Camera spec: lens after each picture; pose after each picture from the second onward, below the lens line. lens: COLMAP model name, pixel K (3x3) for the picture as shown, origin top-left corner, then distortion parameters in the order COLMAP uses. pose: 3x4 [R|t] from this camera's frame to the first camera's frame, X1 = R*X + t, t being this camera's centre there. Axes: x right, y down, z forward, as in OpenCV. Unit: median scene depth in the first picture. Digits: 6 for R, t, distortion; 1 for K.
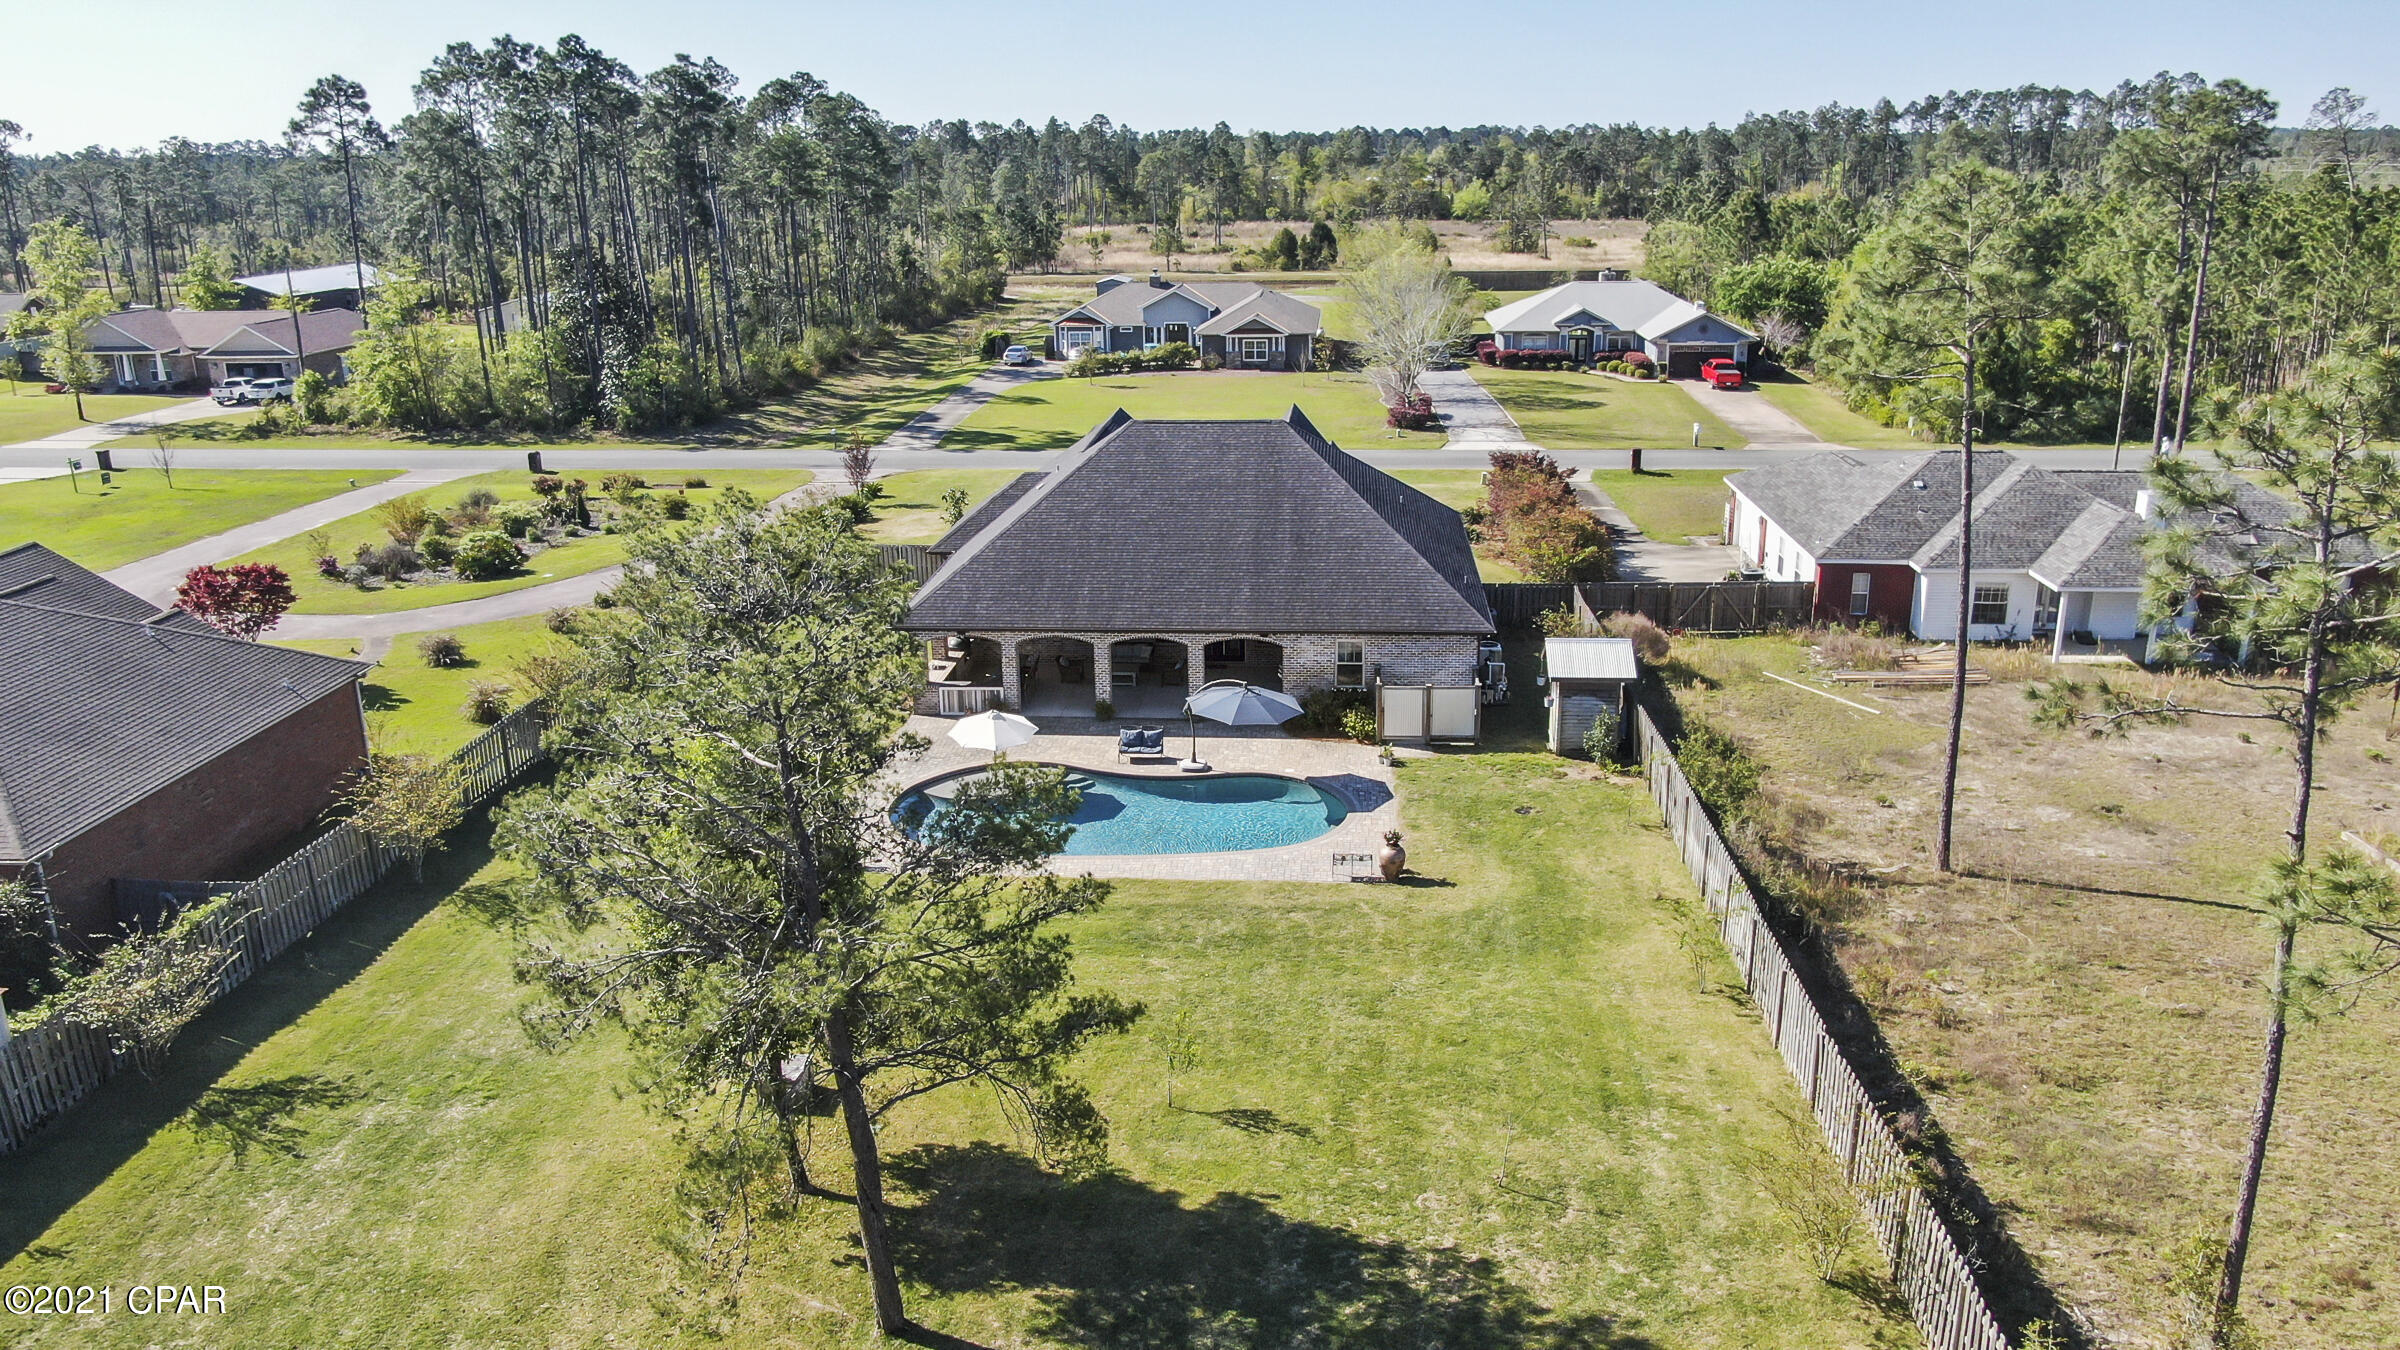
lens RADIAL K [[1722.5, 0, 1203.9], [0, 1722.5, 665.8], [0, 0, 1]] dist [-0.032742, 0.007959]
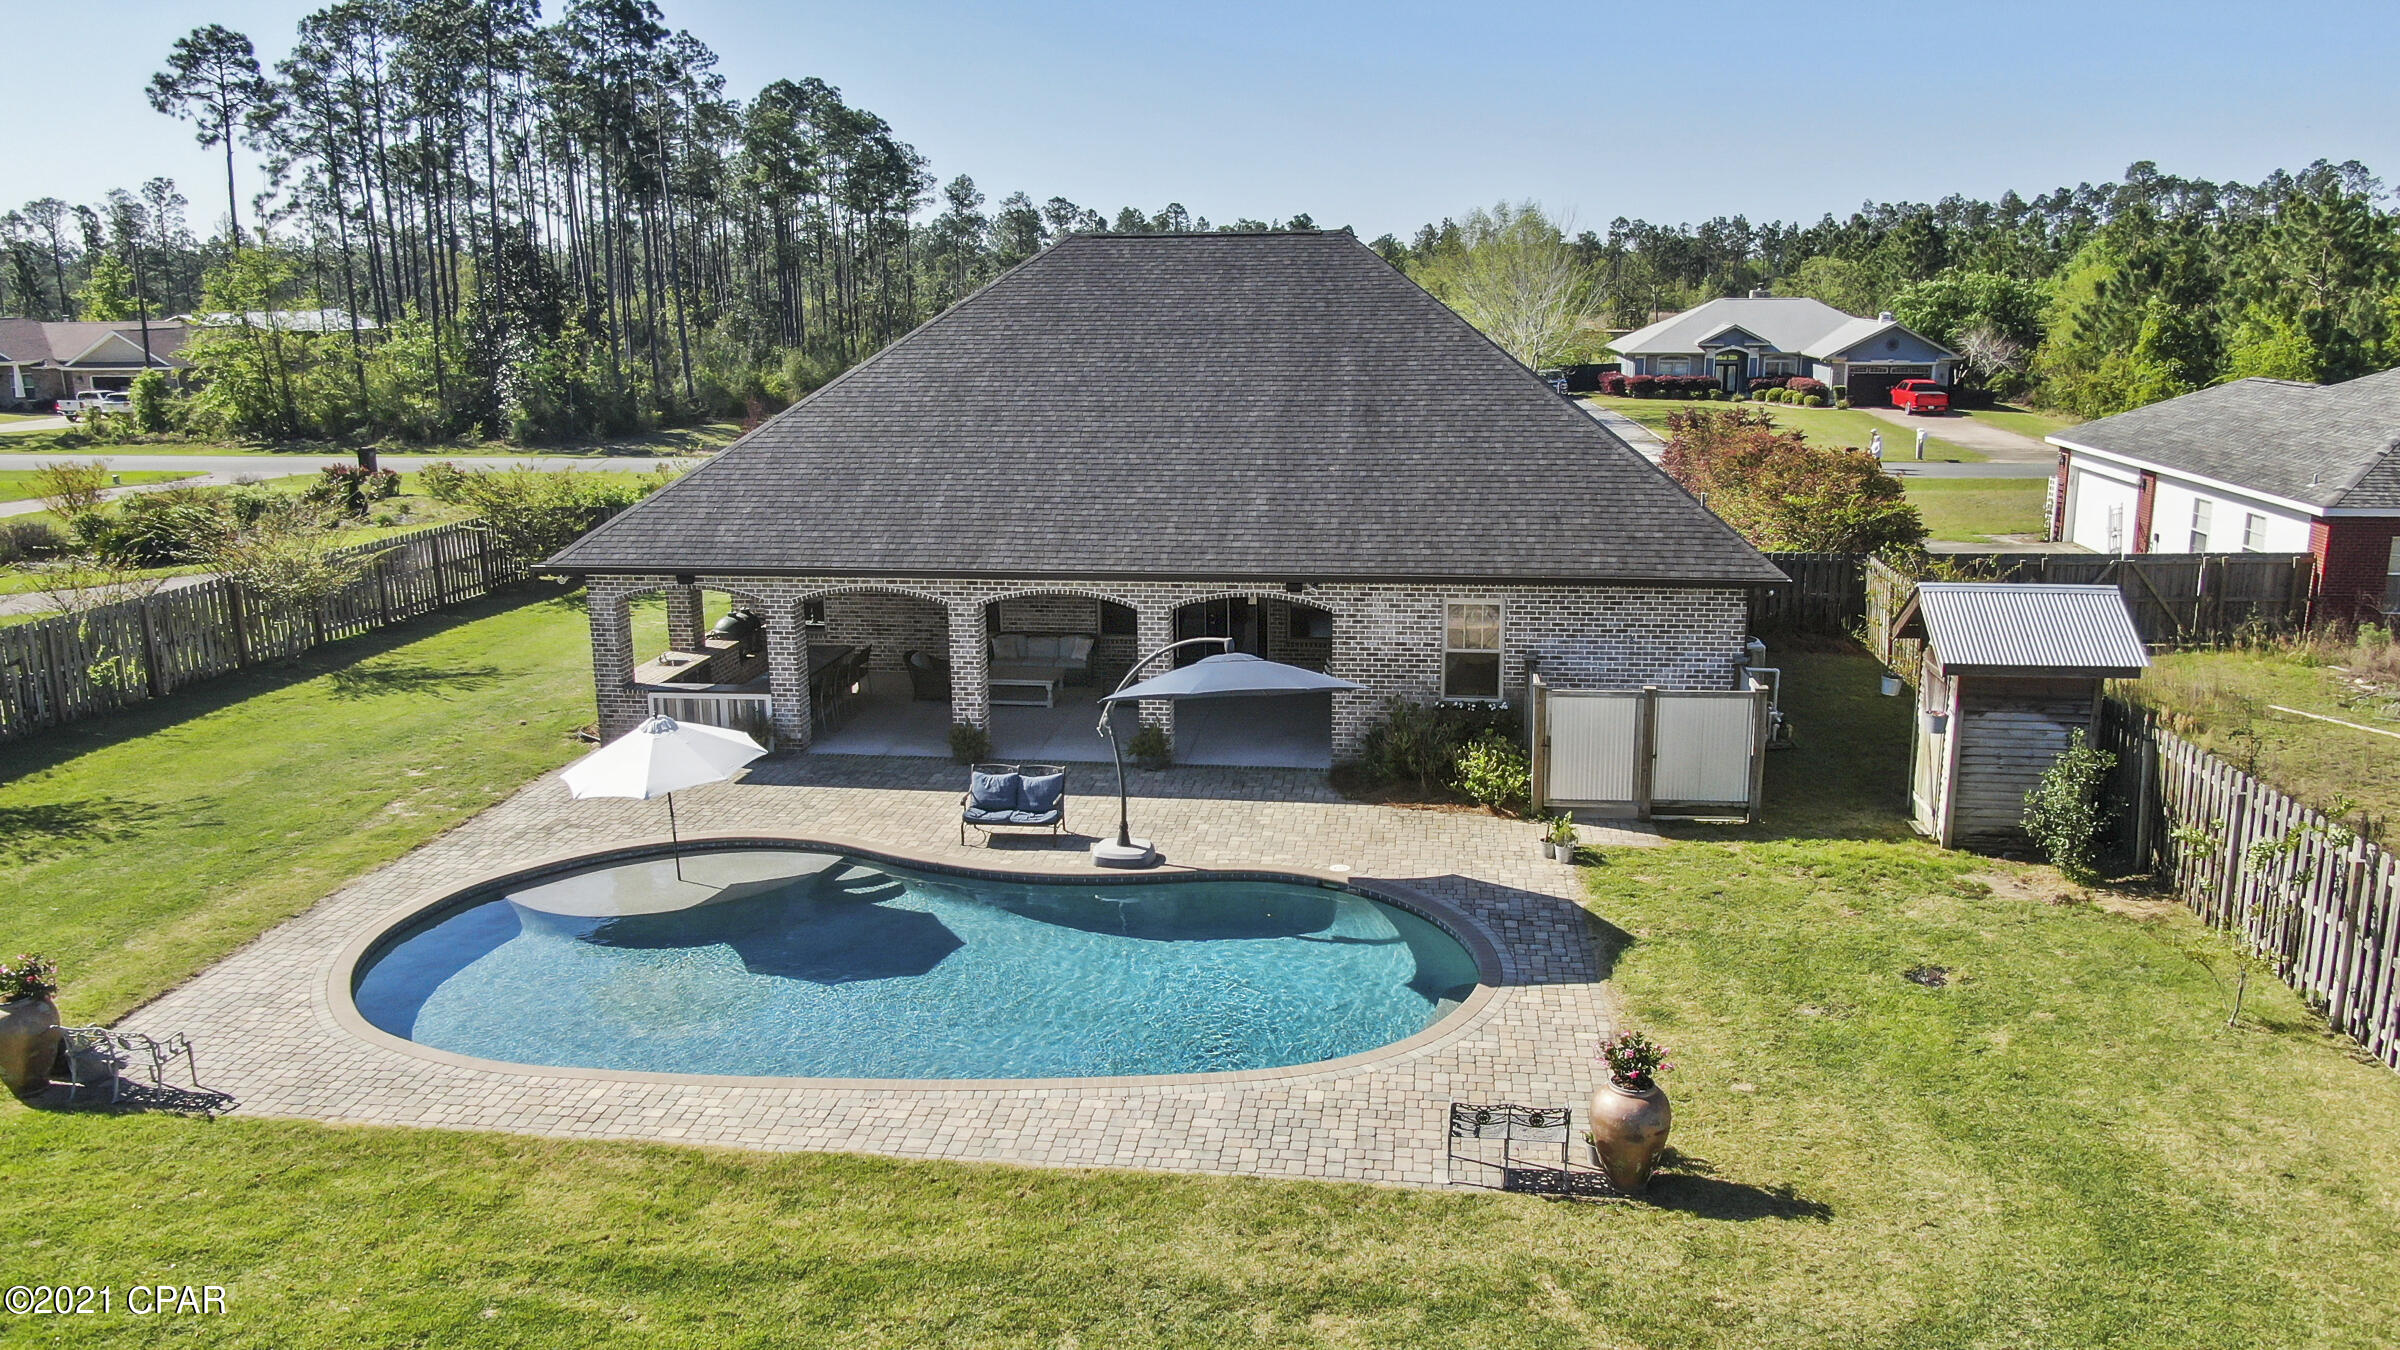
lens RADIAL K [[1722.5, 0, 1193.8], [0, 1722.5, 684.1], [0, 0, 1]] dist [-0.032742, 0.007959]
pose [[0.998512, 0.015296, -0.052337, 0.032887], [-0.018560, 0.997875, -0.062466, 0.039584], [0.051270, 0.063344, 0.996674, 0.526327]]
